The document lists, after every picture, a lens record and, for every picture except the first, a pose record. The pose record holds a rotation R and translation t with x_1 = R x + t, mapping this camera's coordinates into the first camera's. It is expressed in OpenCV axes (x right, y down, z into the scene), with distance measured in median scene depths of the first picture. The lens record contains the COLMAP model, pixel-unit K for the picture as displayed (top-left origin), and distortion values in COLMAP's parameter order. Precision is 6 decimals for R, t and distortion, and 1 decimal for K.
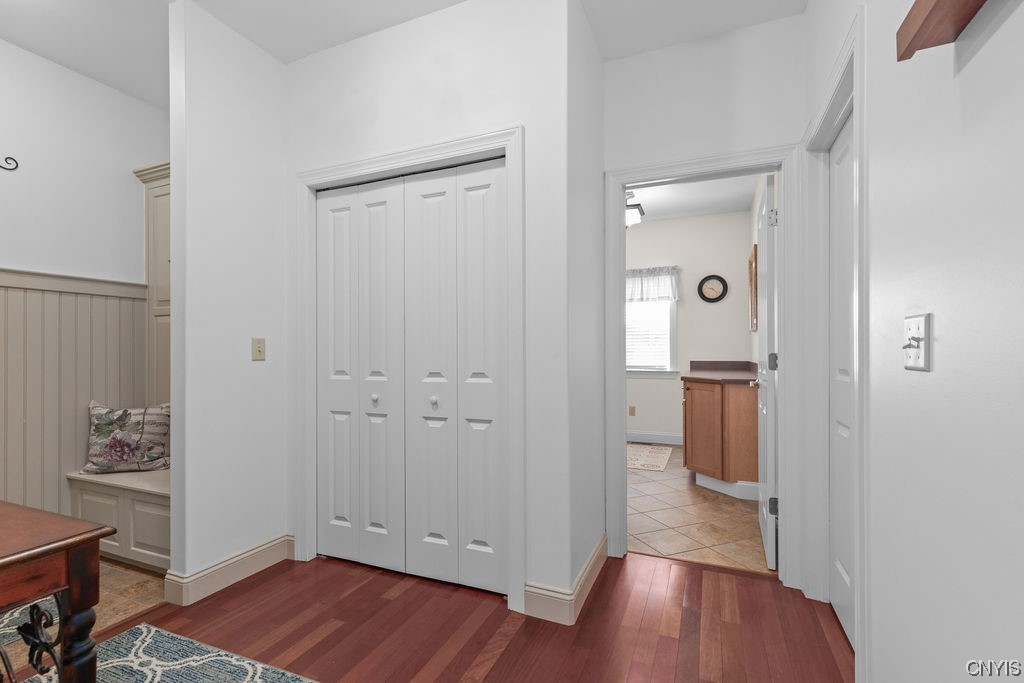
lens RADIAL K [[461.6, 0, 515.0], [0, 461.6, 345.8], [0, 0, 1]] dist [0.006322, -0.000448]
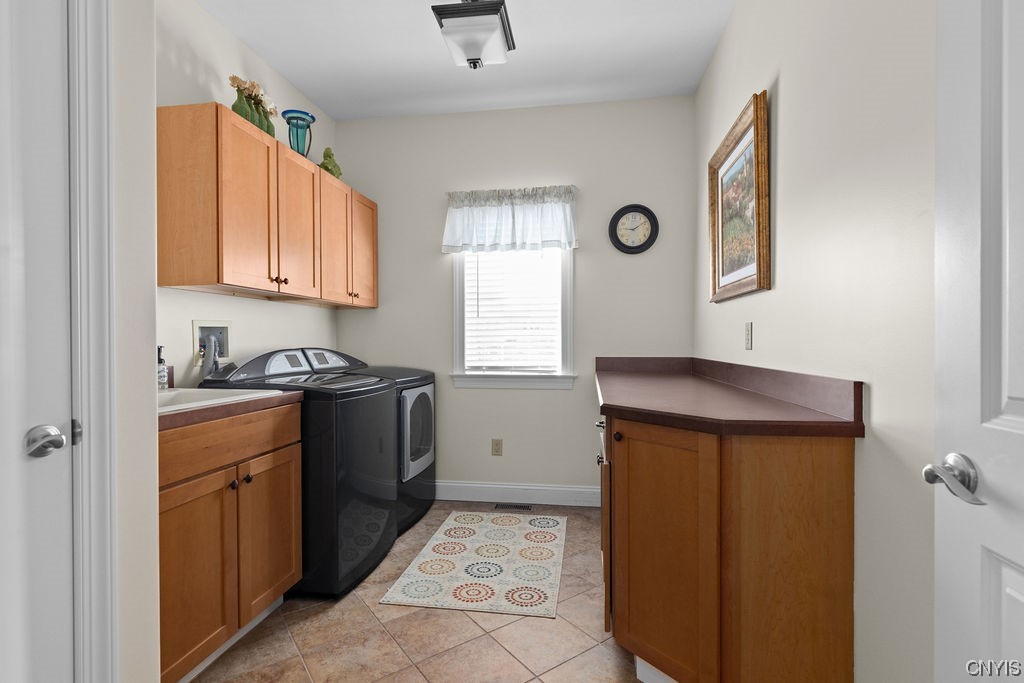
lens RADIAL K [[487.1, 0, 513.8], [0, 487.1, 347.7], [0, 0, 1]] dist [0.001834, 0.000066]
pose [[0.968771, -0.007052, 0.247855, 0.134181], [0.000622, 0.999661, 0.026012, 0.005740], [-0.247955, -0.025045, 0.968448, 0.446826]]
